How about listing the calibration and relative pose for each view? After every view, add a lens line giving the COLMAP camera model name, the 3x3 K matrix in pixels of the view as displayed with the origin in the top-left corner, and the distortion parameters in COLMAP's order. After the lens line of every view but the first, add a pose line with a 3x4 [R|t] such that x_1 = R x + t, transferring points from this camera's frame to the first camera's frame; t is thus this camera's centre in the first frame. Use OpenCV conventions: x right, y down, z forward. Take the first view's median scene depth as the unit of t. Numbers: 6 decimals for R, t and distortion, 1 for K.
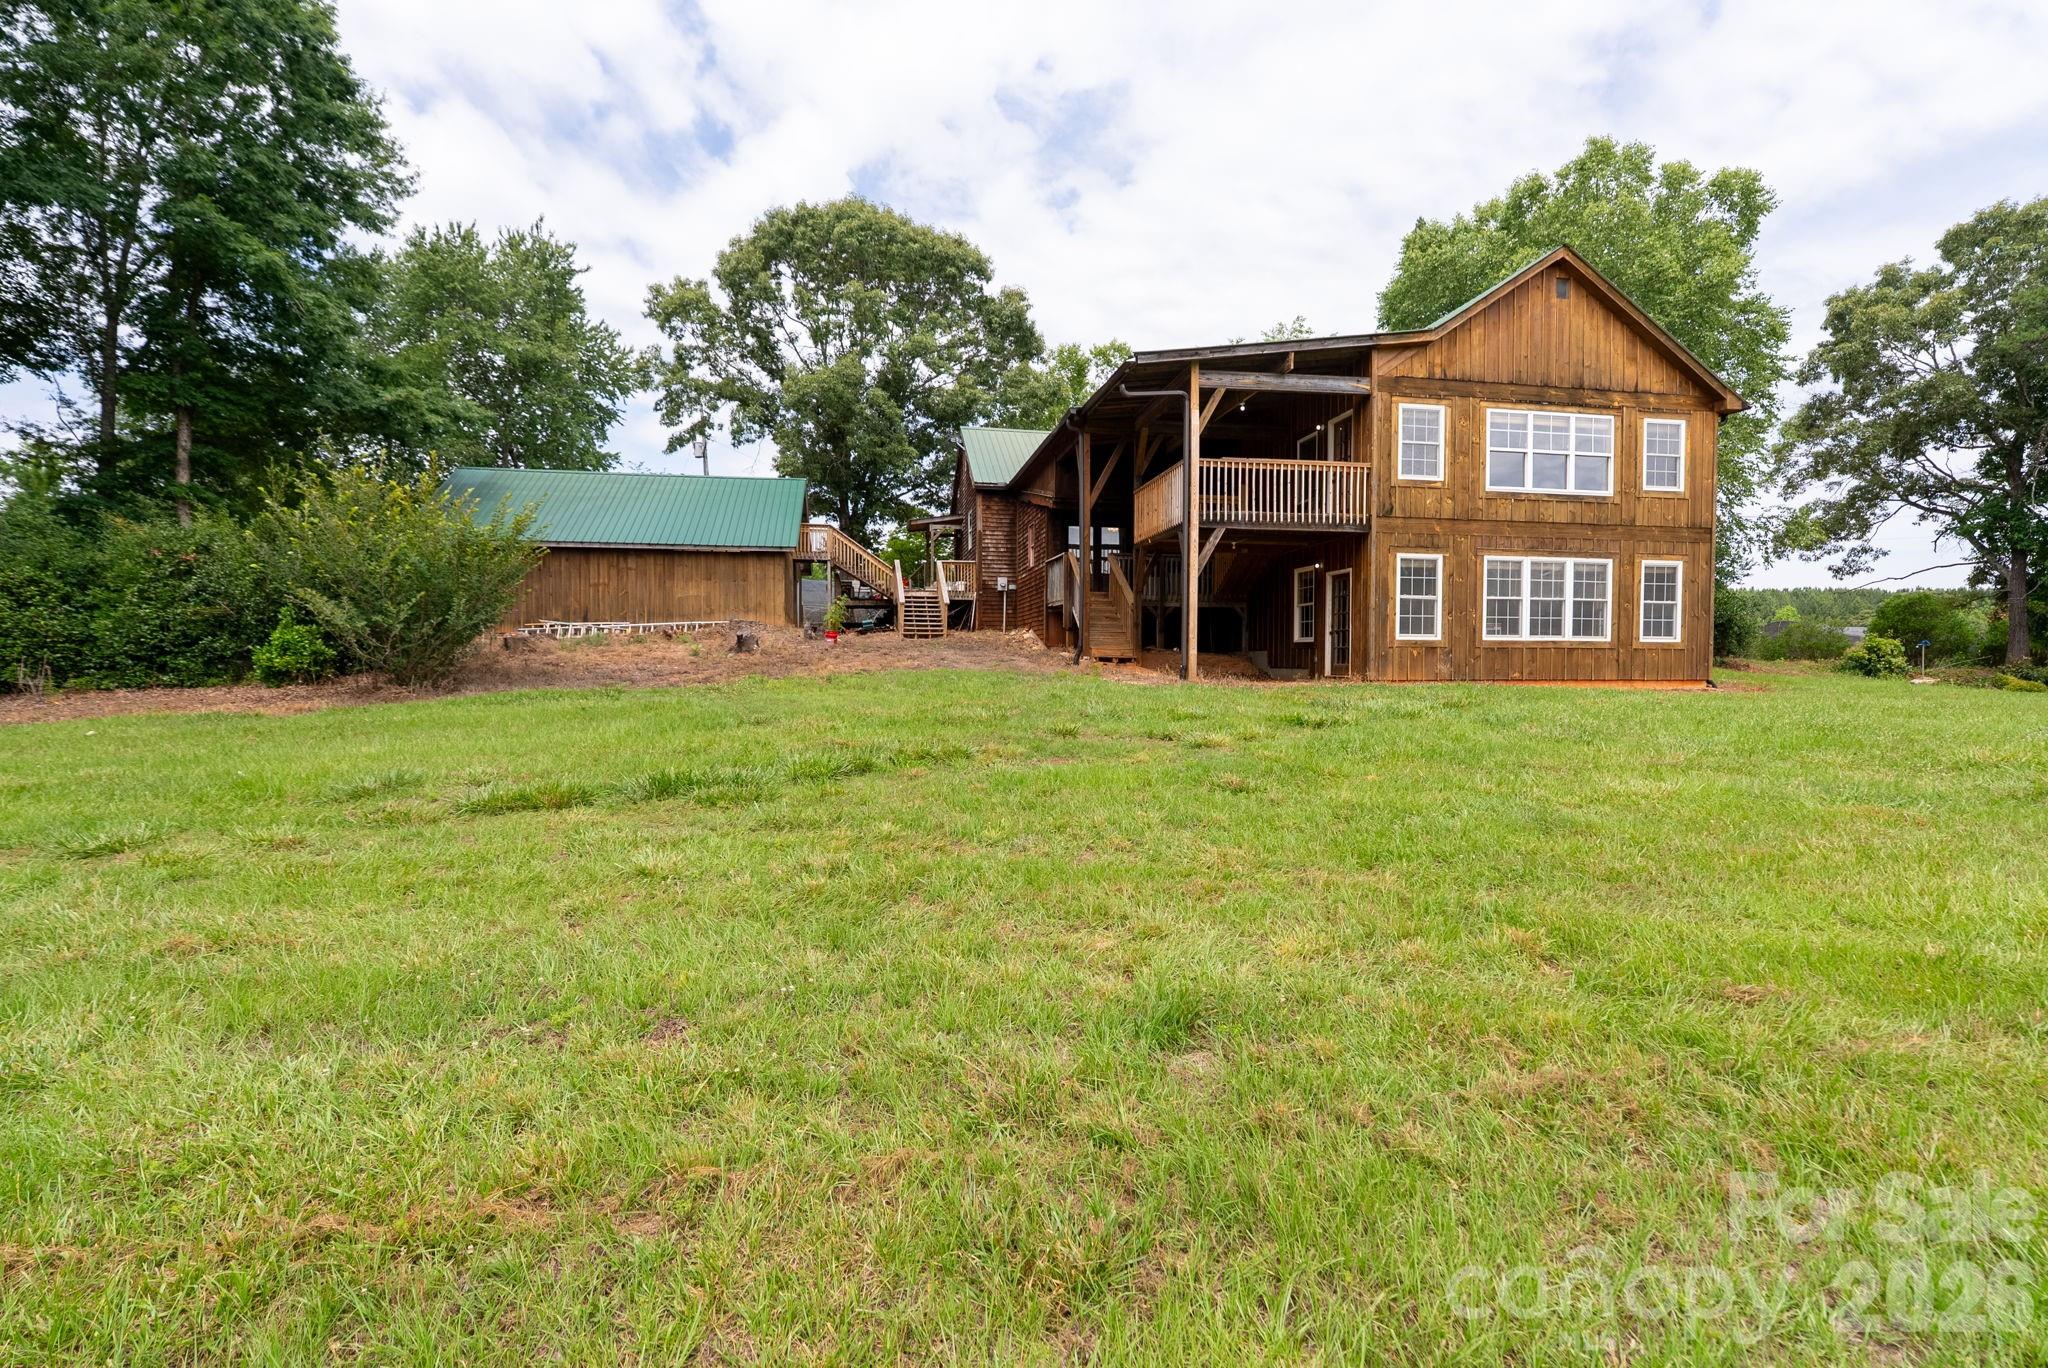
lens RADIAL K [[925.3, 0, 1037.2], [0, 925.3, 677.4], [0, 0, 1]] dist [-0.006643, 0.000094]
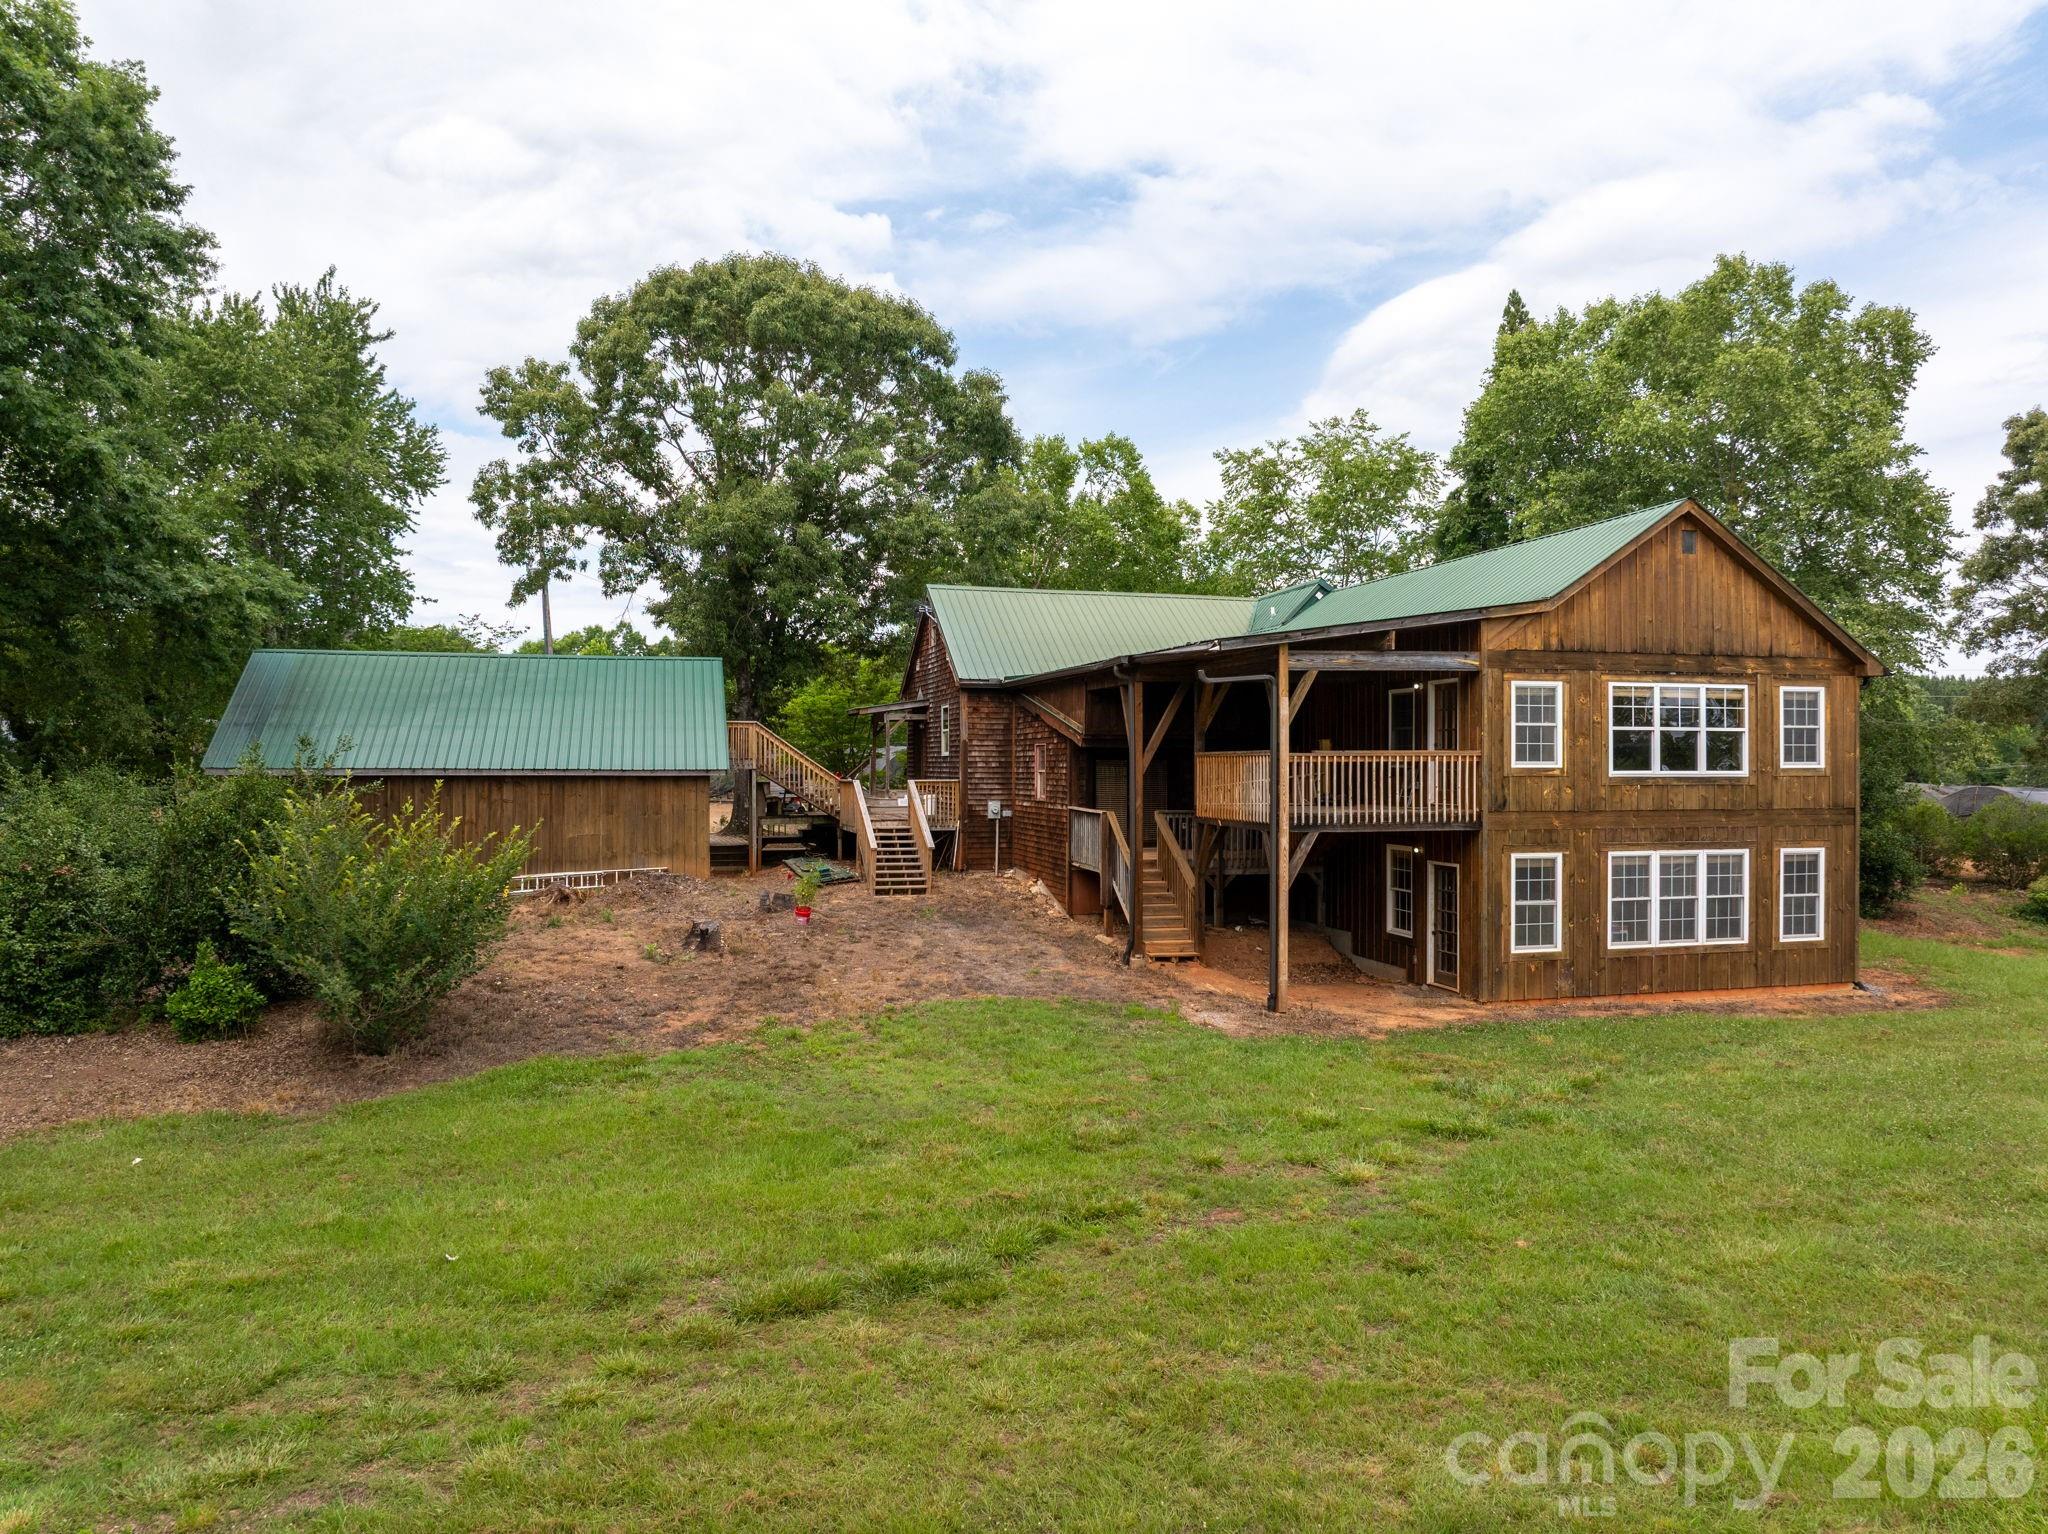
lens RADIAL K [[1448.0, 0, 1033.6], [0, 1448.0, 740.3], [0, 0, 1]] dist [-0.043684, -0.001874]
pose [[0.997208, -0.001204, 0.074658, -0.149447], [0.003728, 0.999426, -0.033675, -0.187588], [-0.074575, 0.033859, 0.996640, -0.298195]]
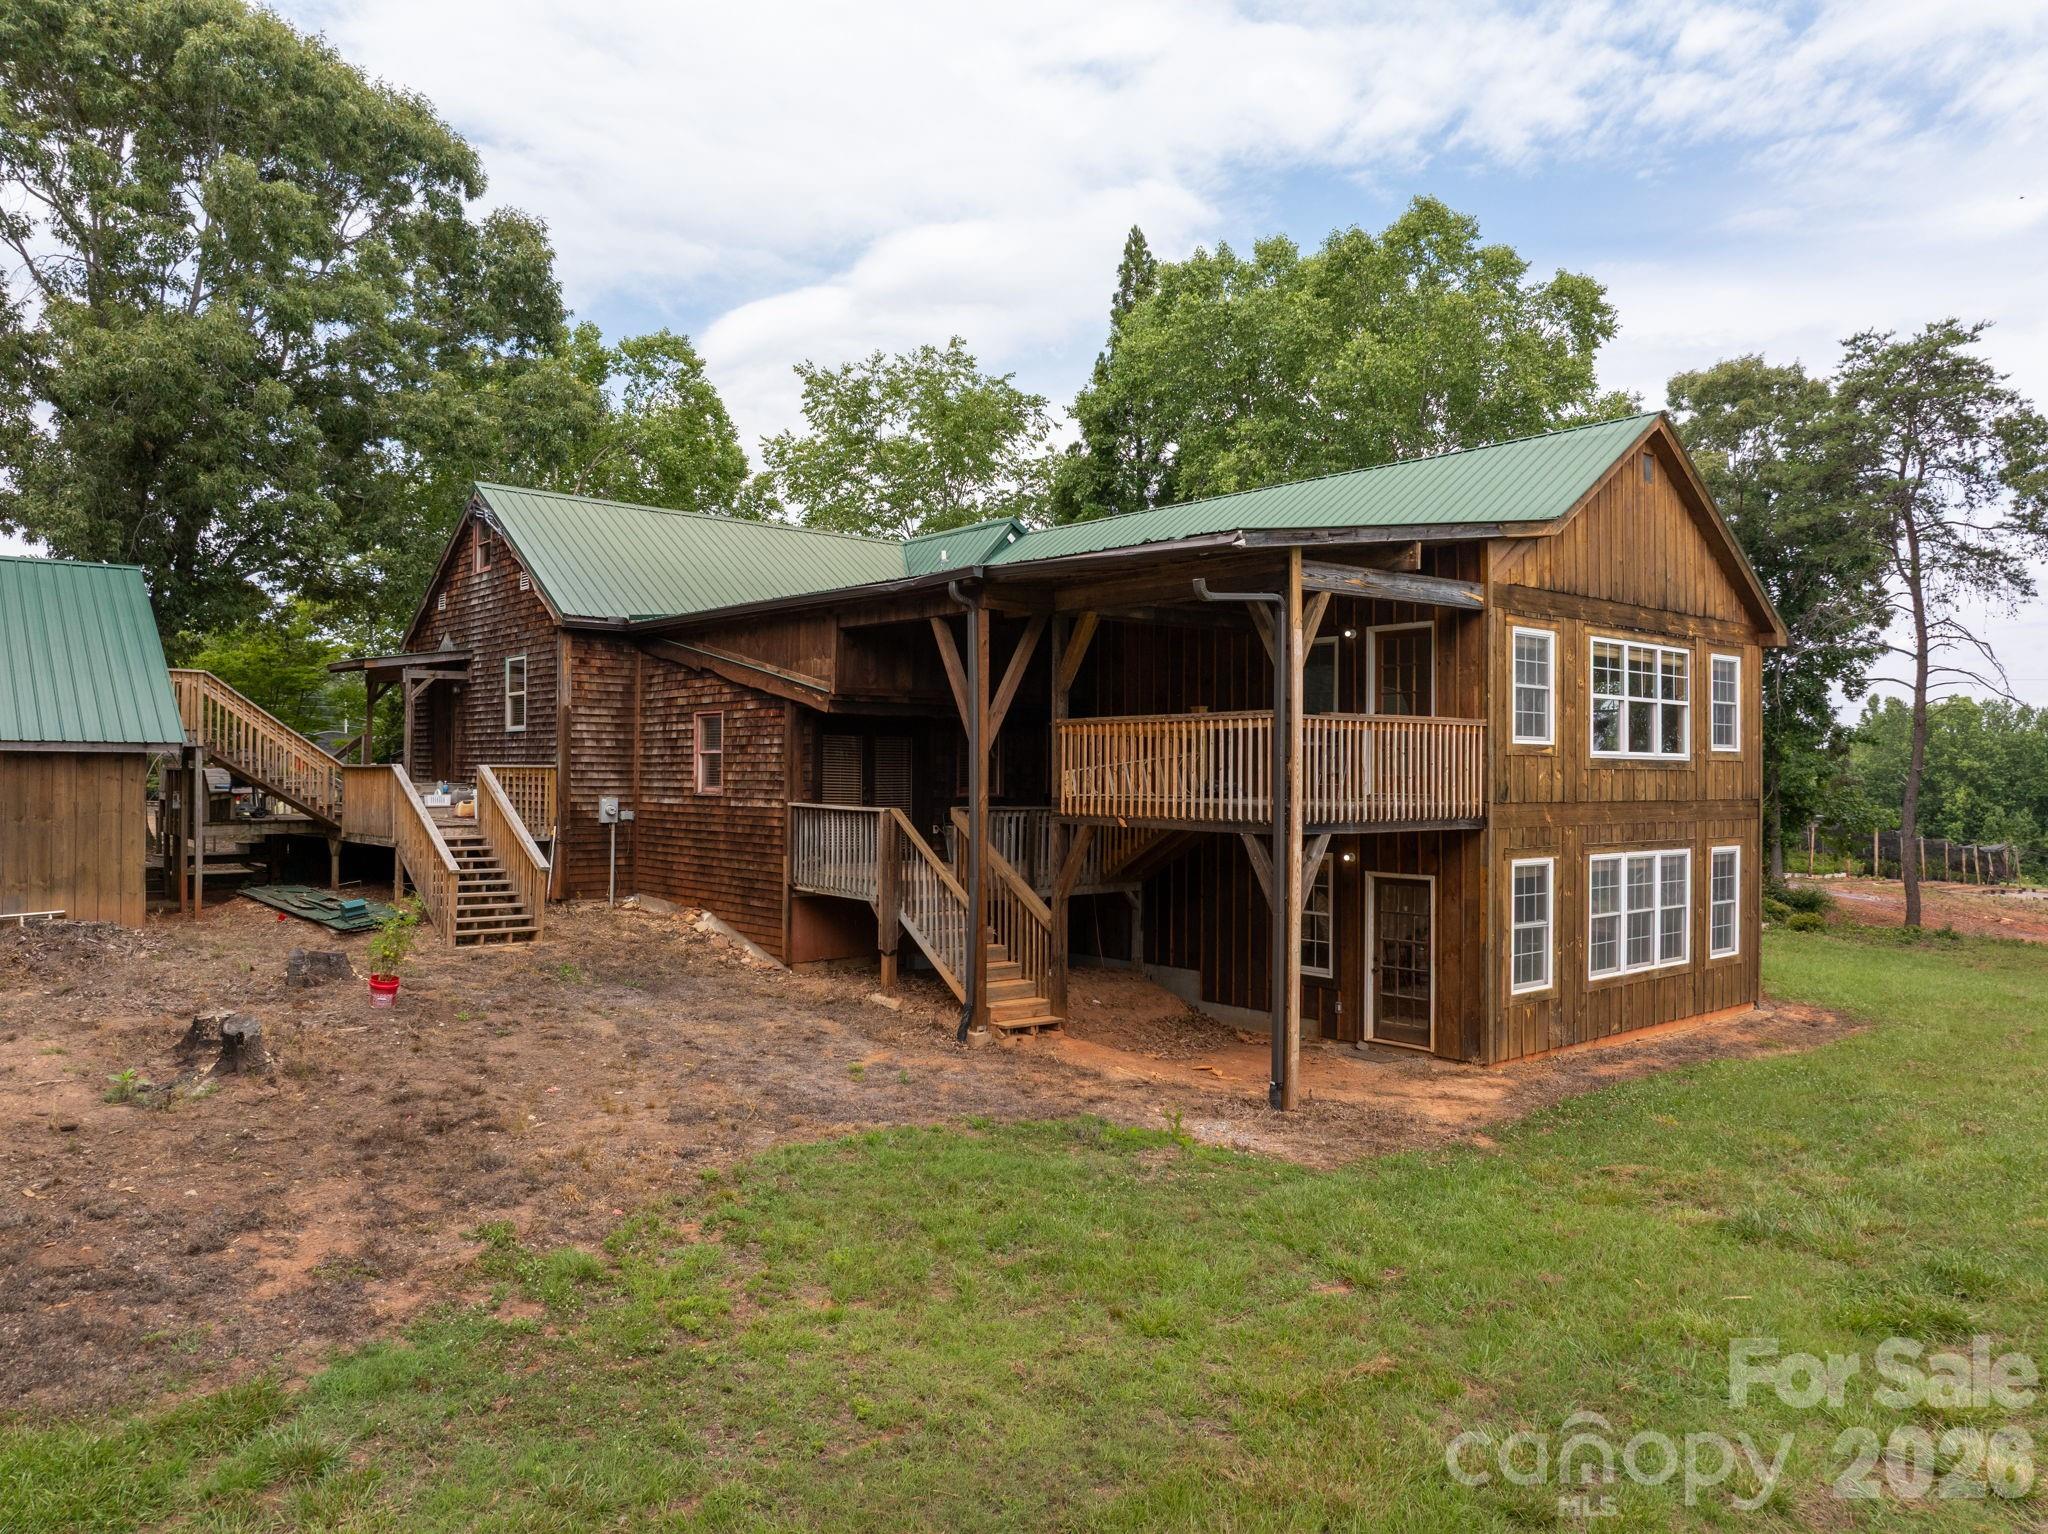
lens RADIAL K [[1448.0, 0, 1033.6], [0, 1448.0, 740.3], [0, 0, 1]] dist [-0.043684, -0.001874]
pose [[0.864242, 0.014453, 0.502869, -0.379294], [0.004696, 0.999312, -0.036792, -0.173499], [-0.503055, 0.034158, 0.863579, 0.291884]]
